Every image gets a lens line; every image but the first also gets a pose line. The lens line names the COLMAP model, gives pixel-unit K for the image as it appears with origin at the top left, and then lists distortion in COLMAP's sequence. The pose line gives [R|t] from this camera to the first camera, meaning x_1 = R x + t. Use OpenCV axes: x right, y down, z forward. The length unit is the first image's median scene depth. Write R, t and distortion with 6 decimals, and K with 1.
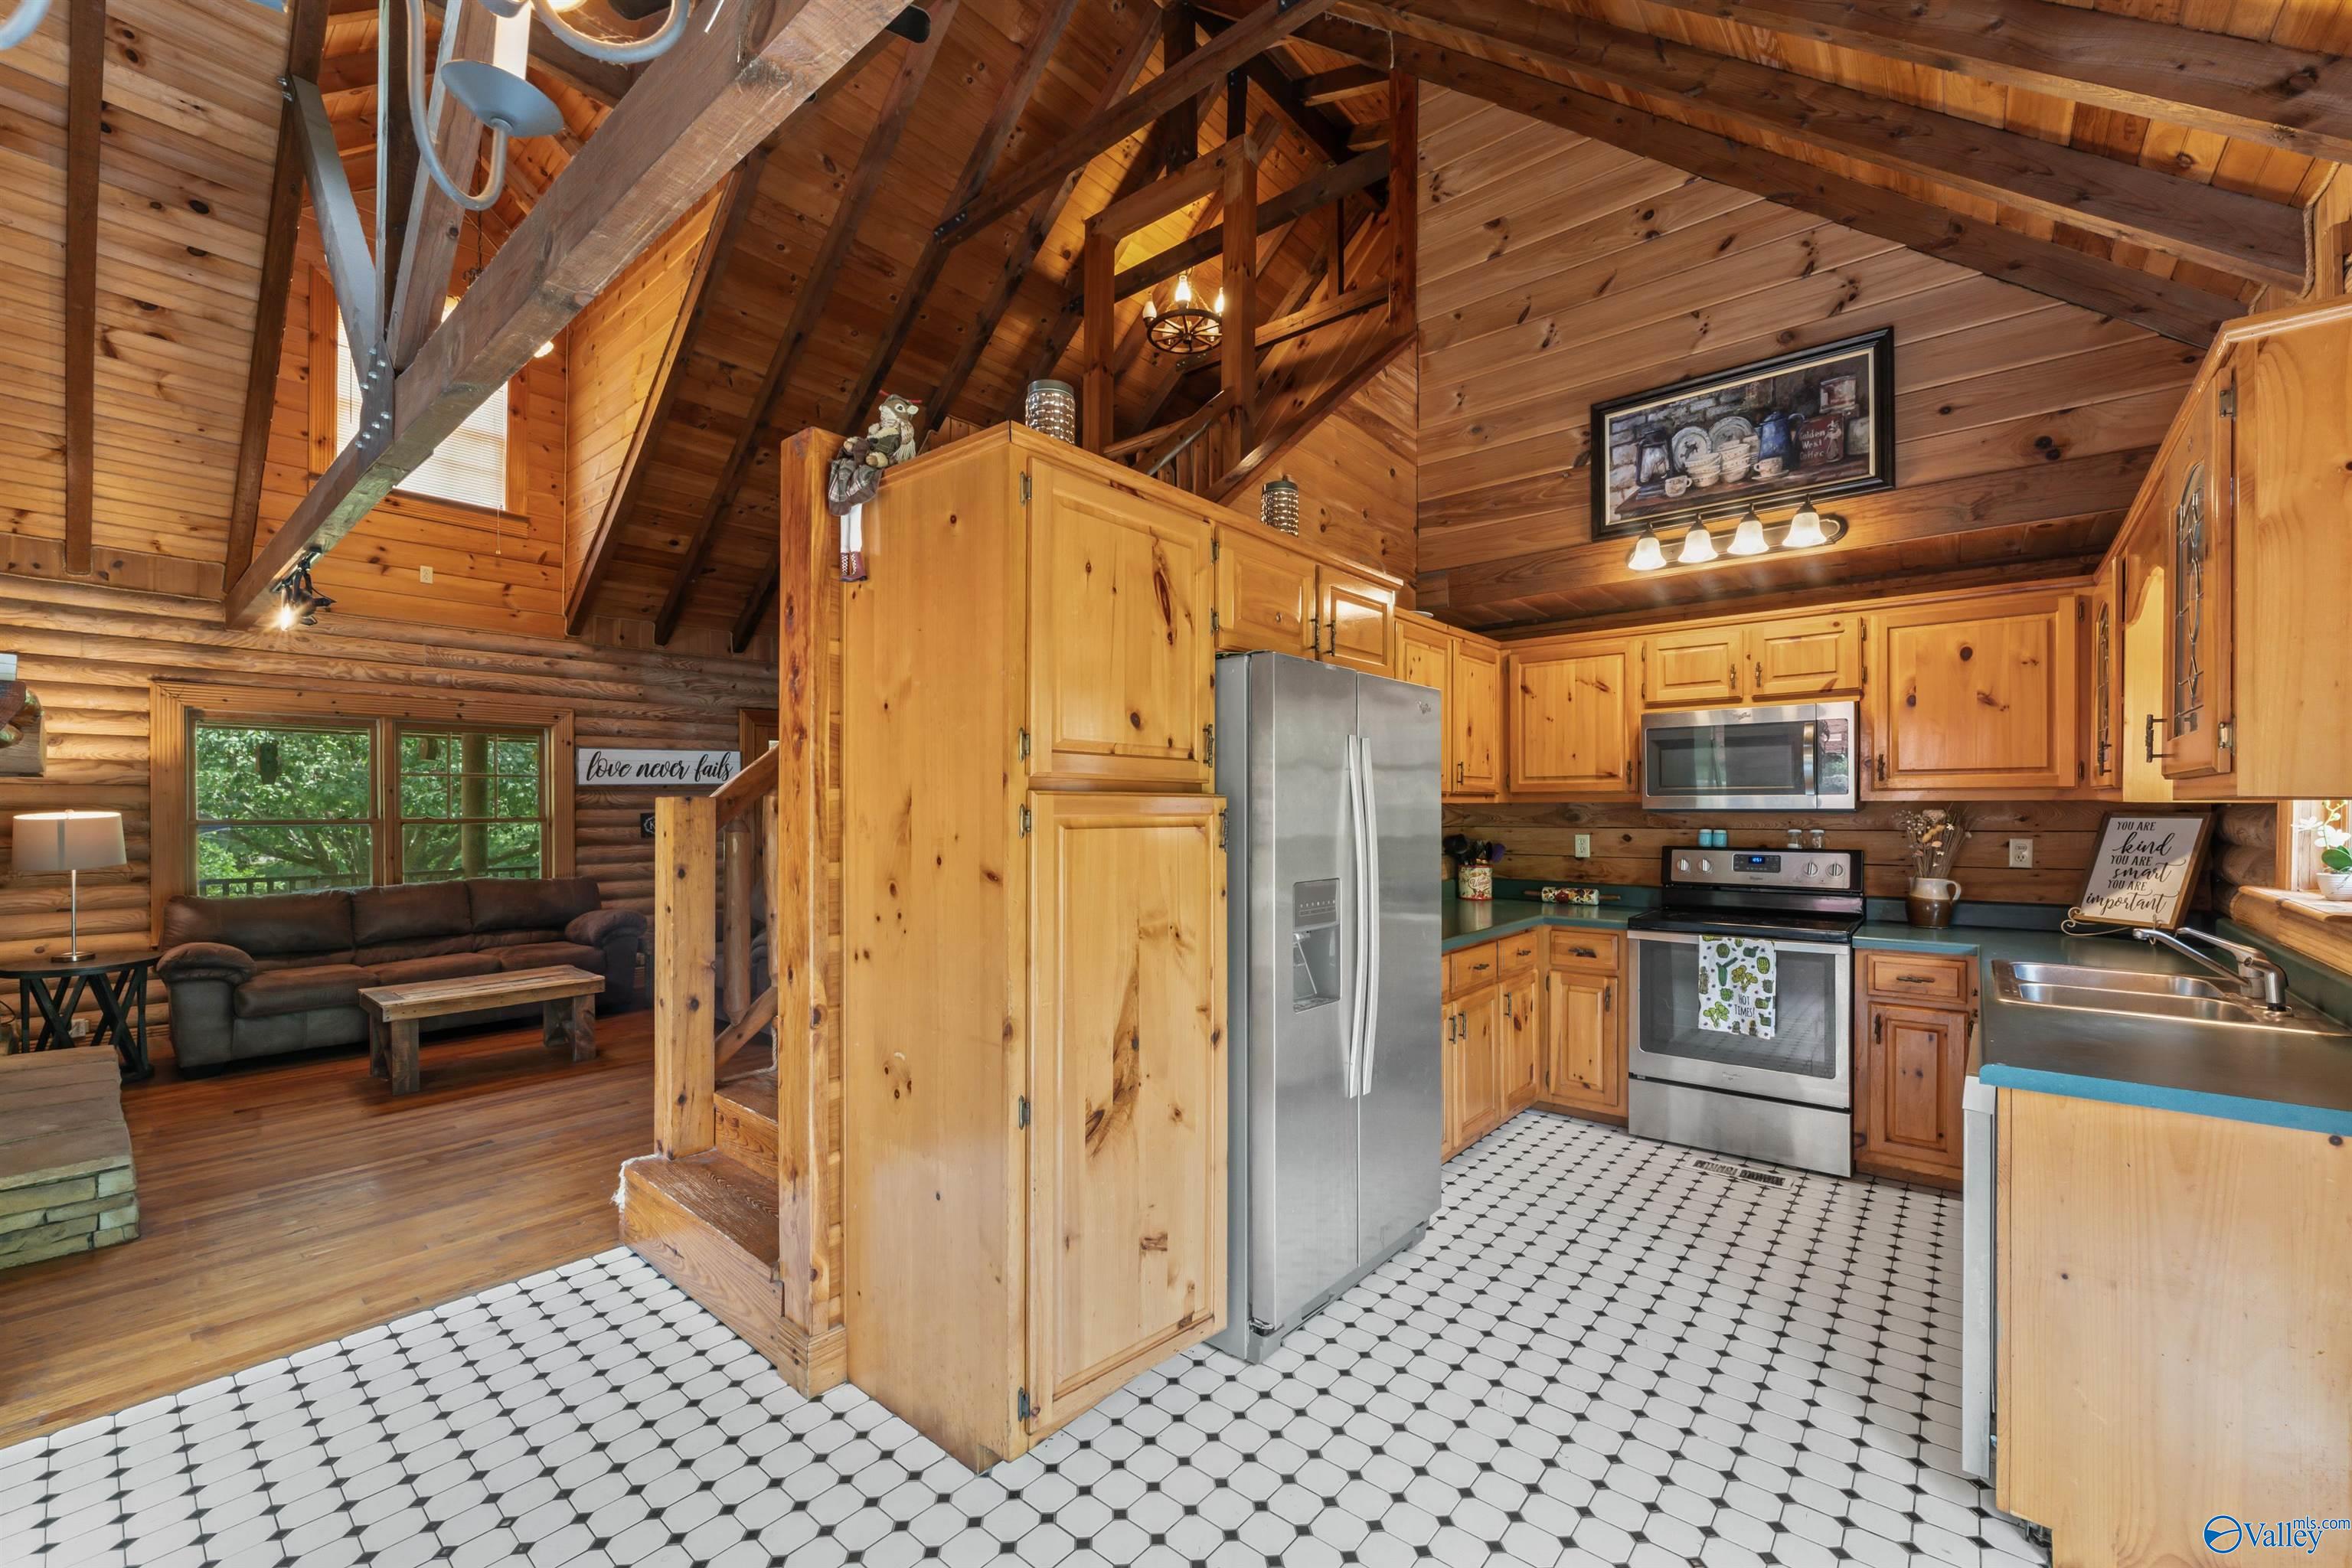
lens RADIAL K [[943.5, 0, 1165.5], [0, 943.5, 808.1], [0, 0, 1]] dist [-0.009821, 0.001887]
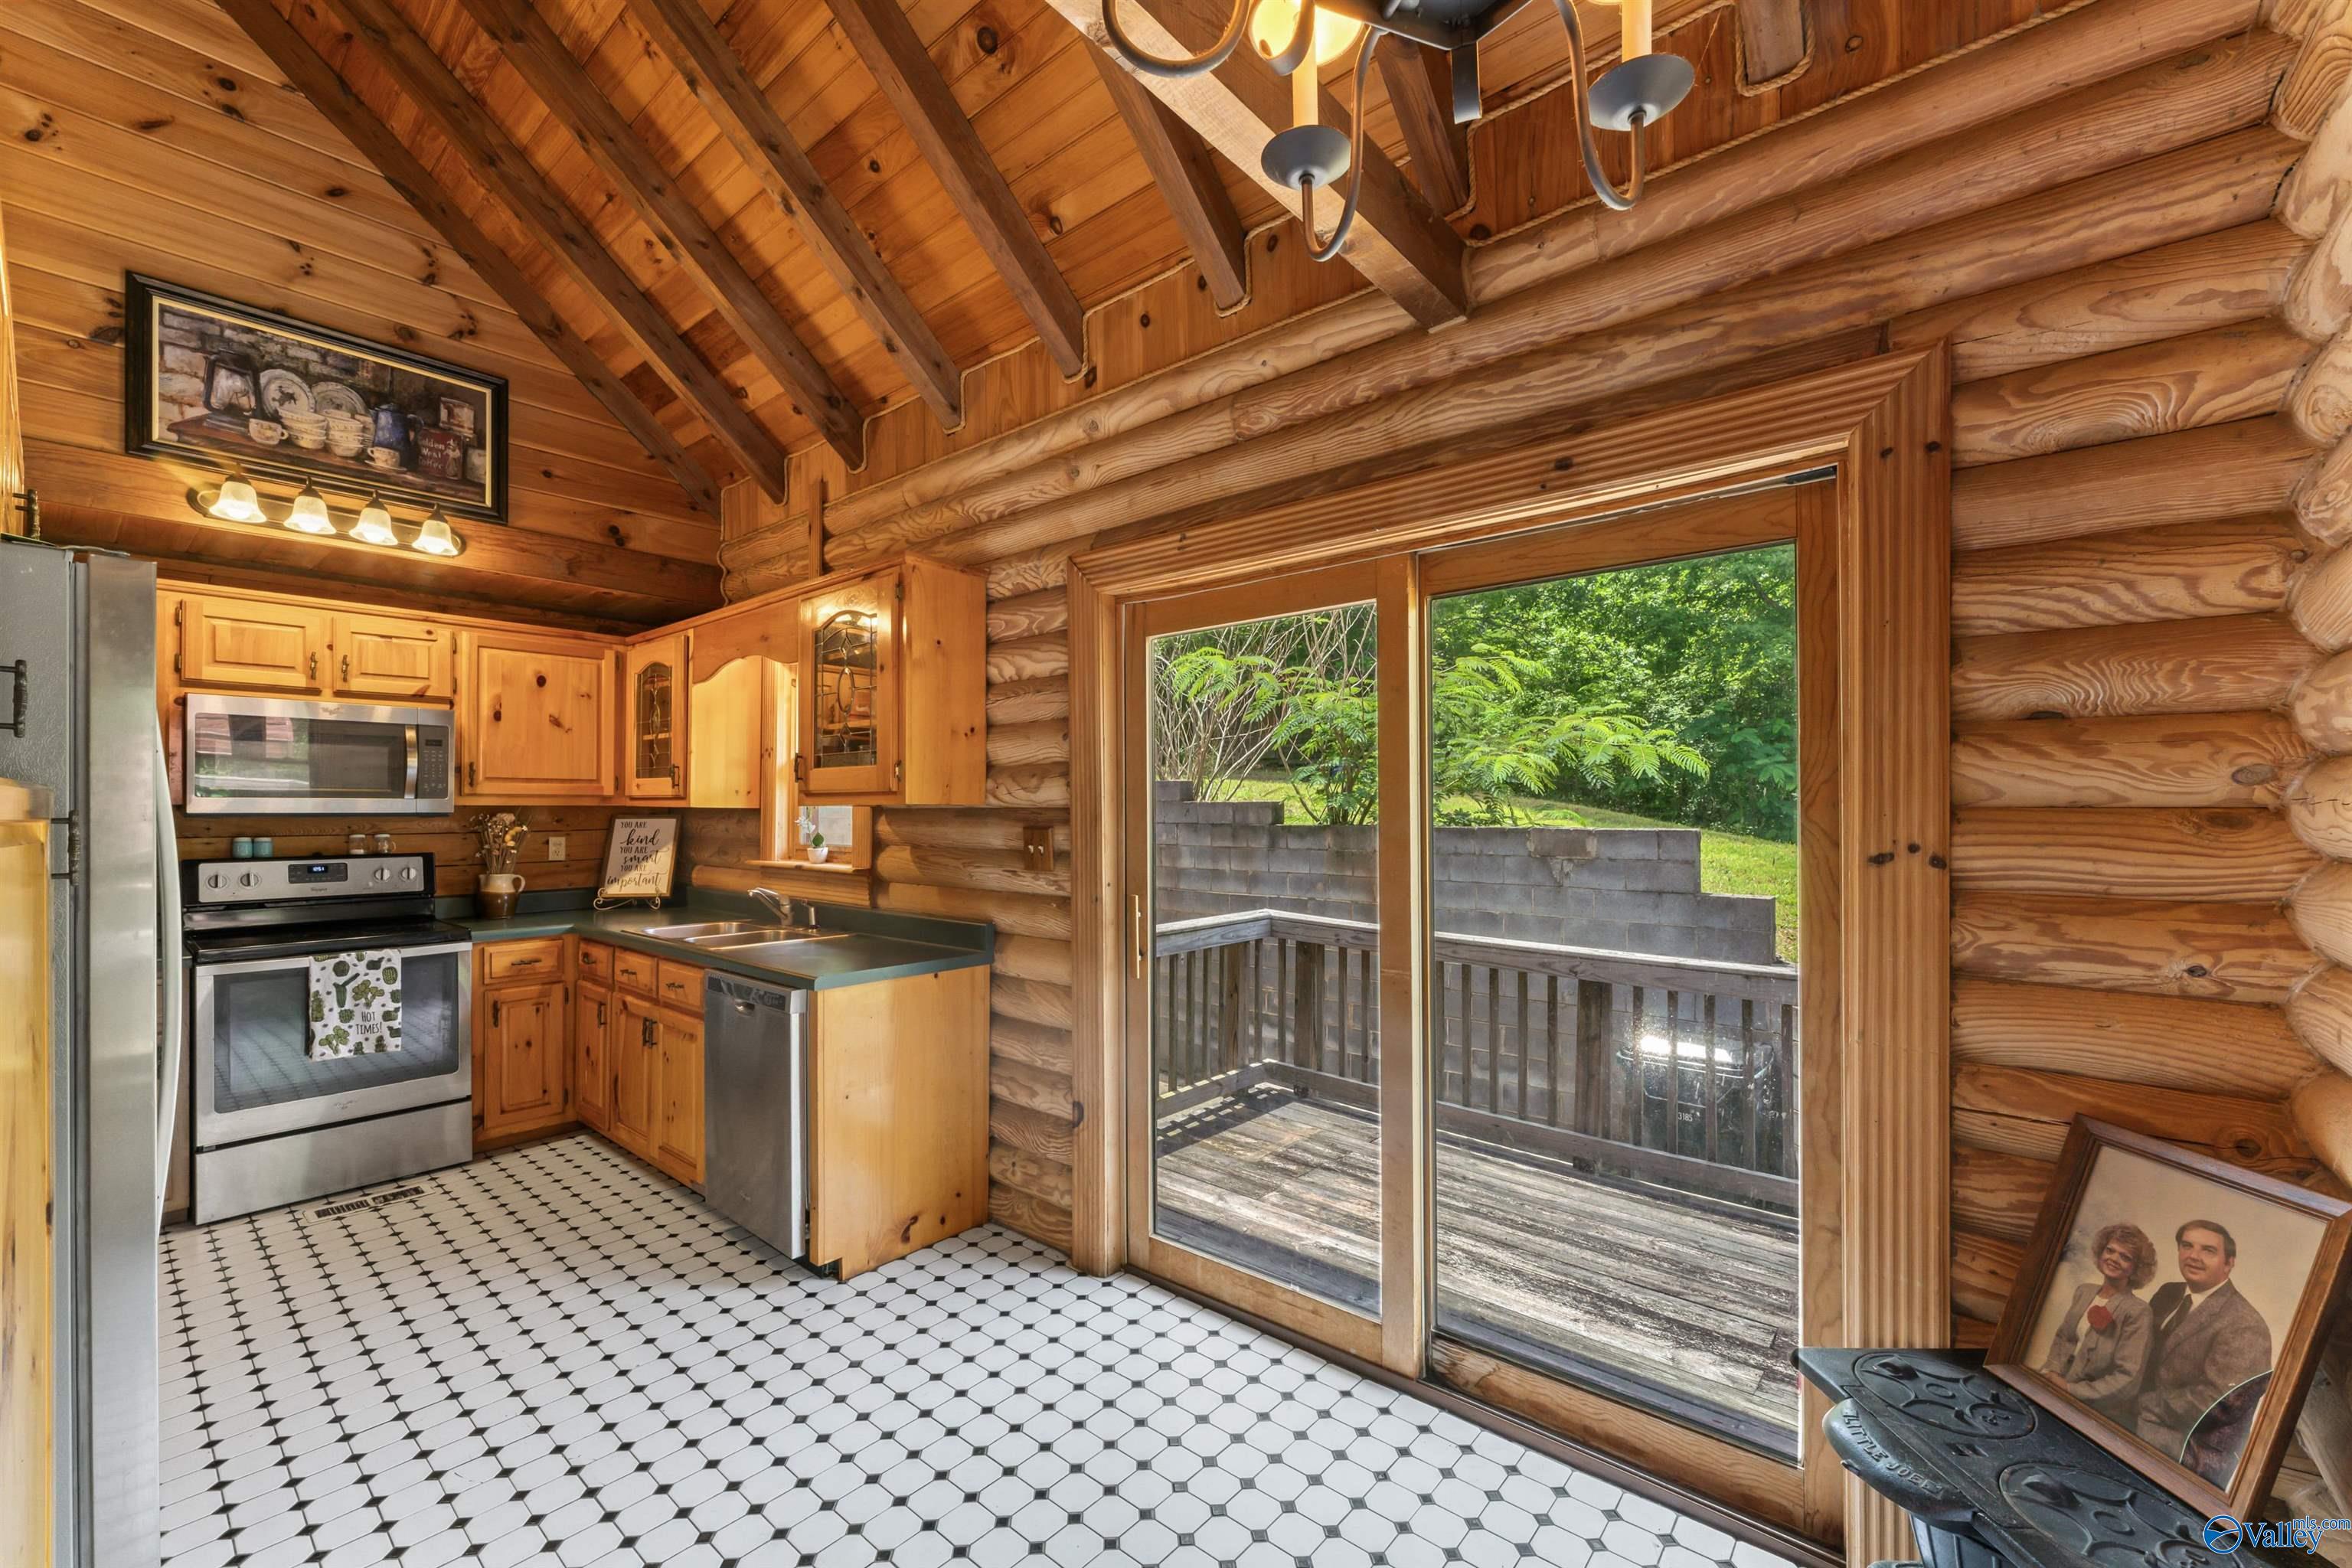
lens RADIAL K [[943.5, 0, 1164.6], [0, 943.5, 807.0], [0, 0, 1]] dist [-0.009821, 0.001887]
pose [[0.002403, 0.004970, 0.999985, -0.284834], [0.002548, 0.999984, -0.004977, 0.001534], [-0.999994, 0.002560, 0.002390, 0.182834]]
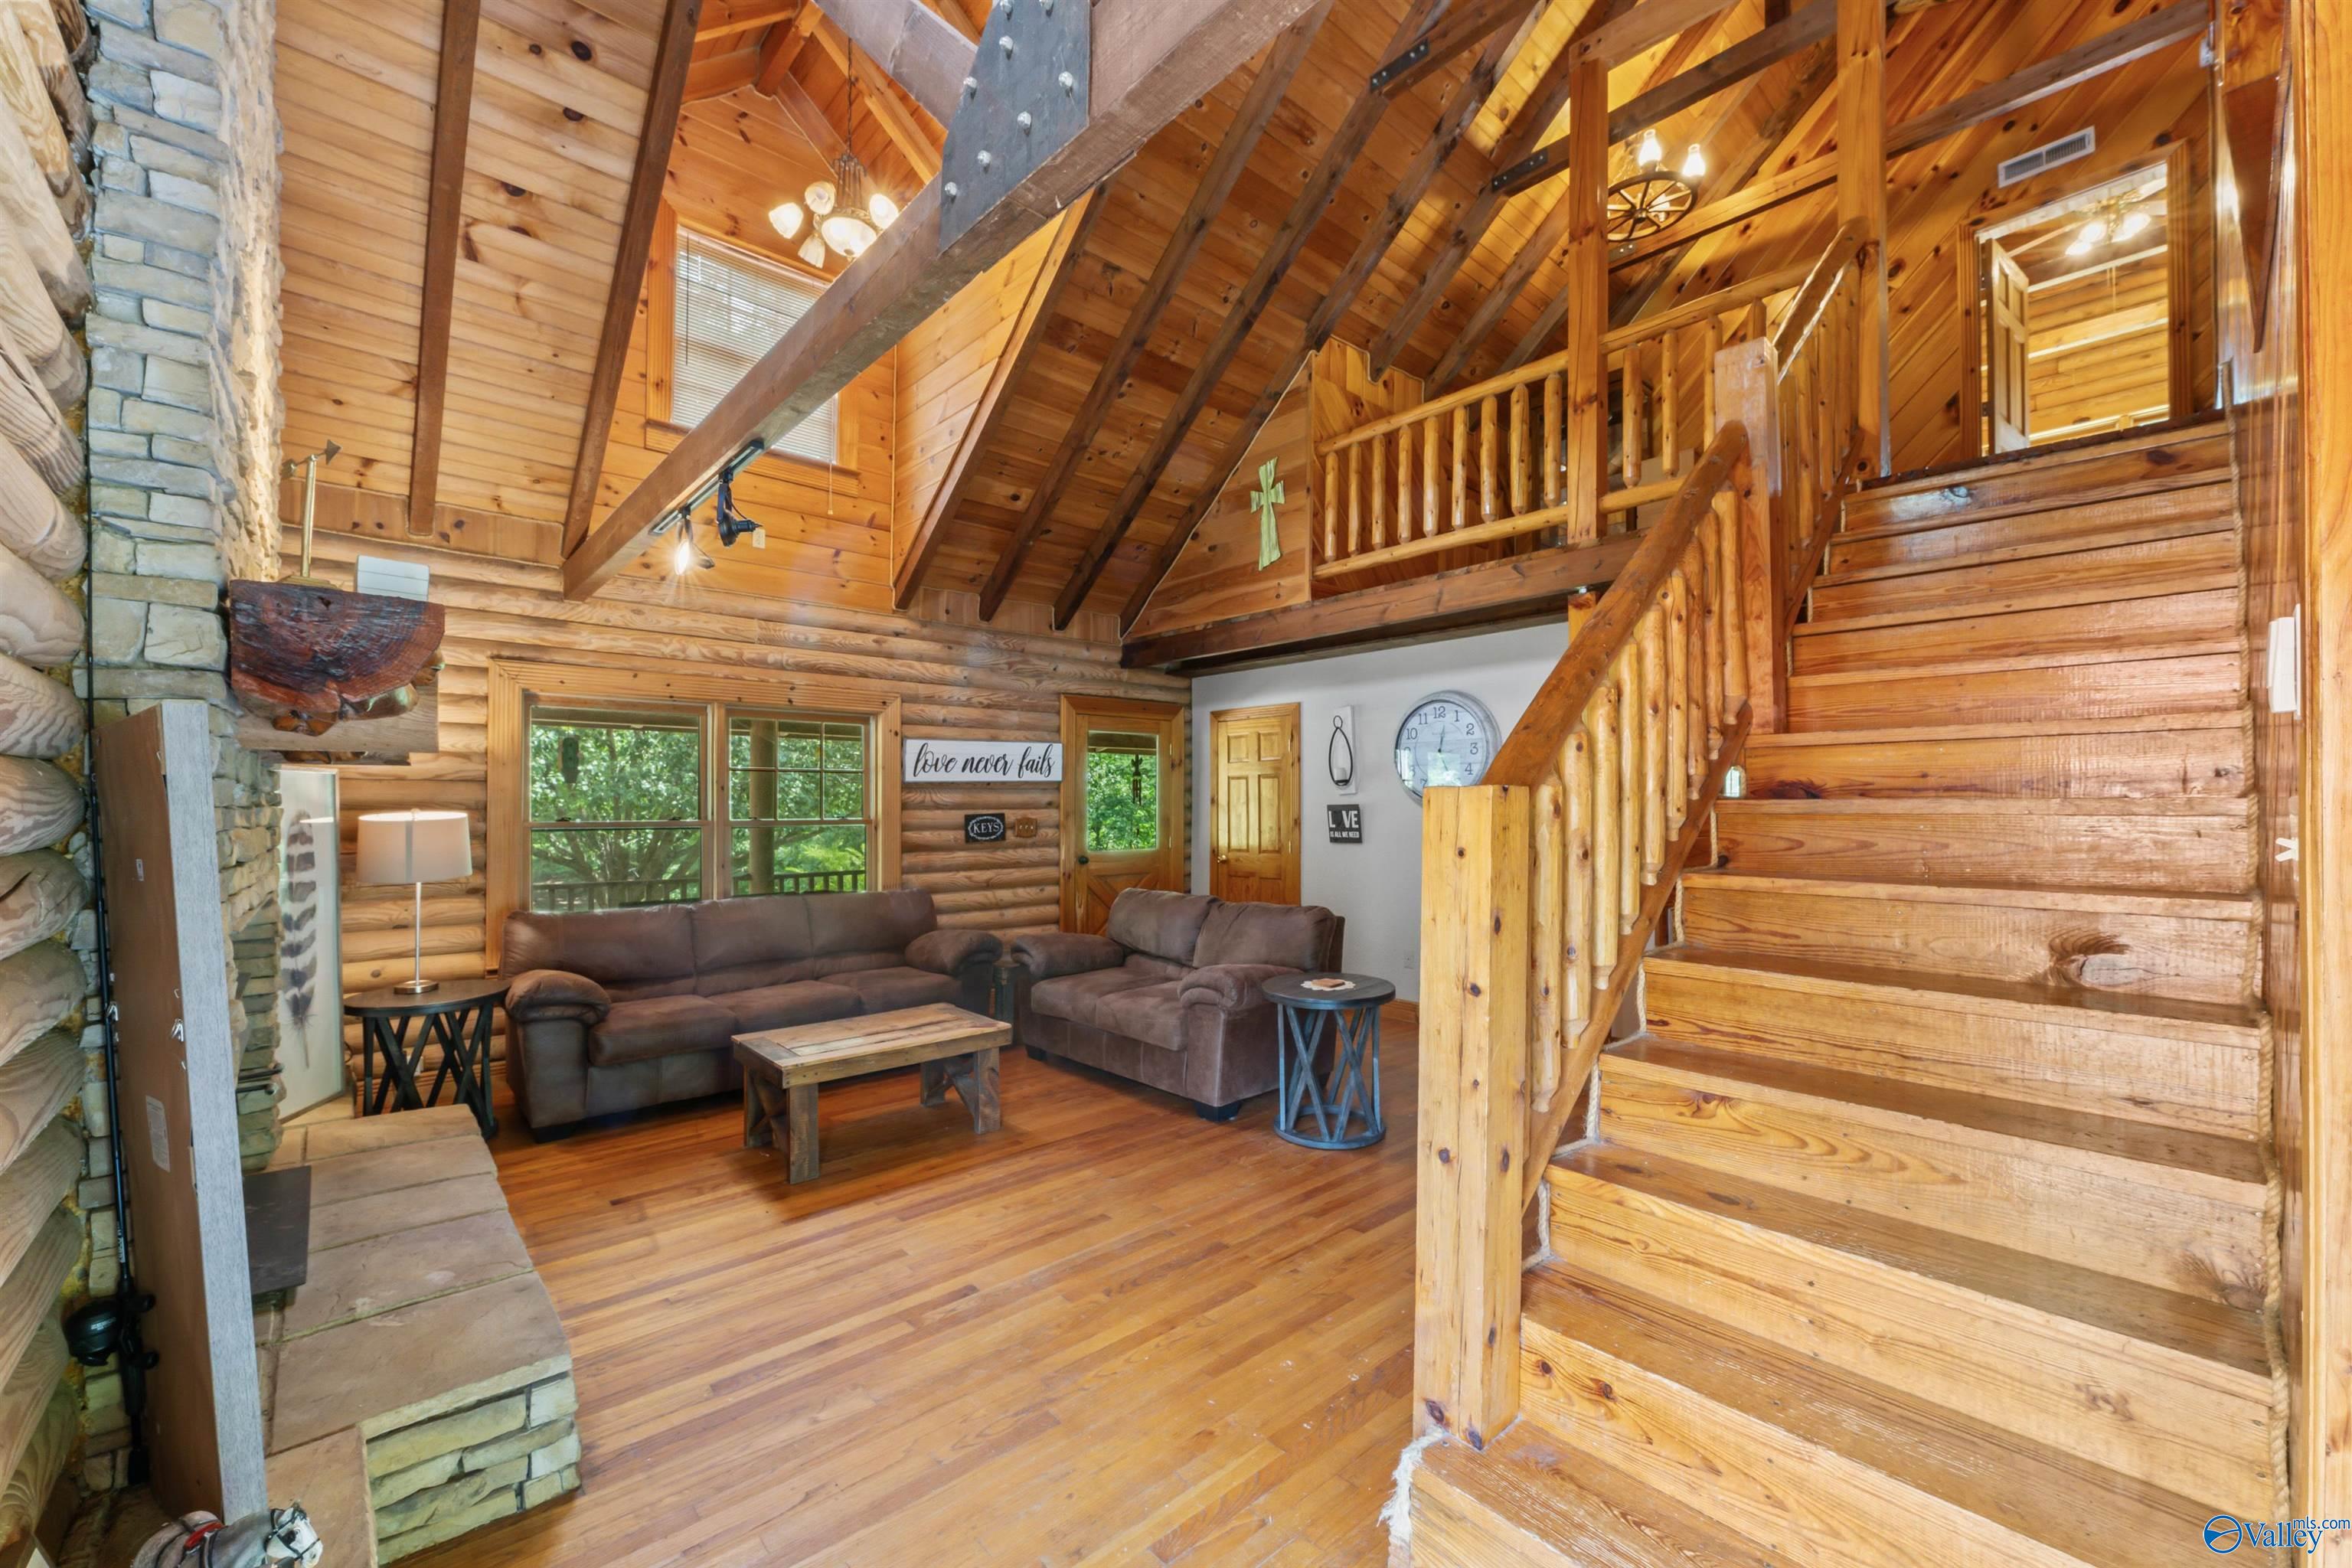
lens RADIAL K [[943.5, 0, 1173.0], [0, 943.5, 795.9], [0, 0, 1]] dist [-0.009821, 0.001887]
pose [[0.990227, 0.000602, -0.139463, -0.463661], [-0.002928, 0.999860, -0.016473, 0.002817], [0.139434, 0.016720, 0.990090, 0.318204]]
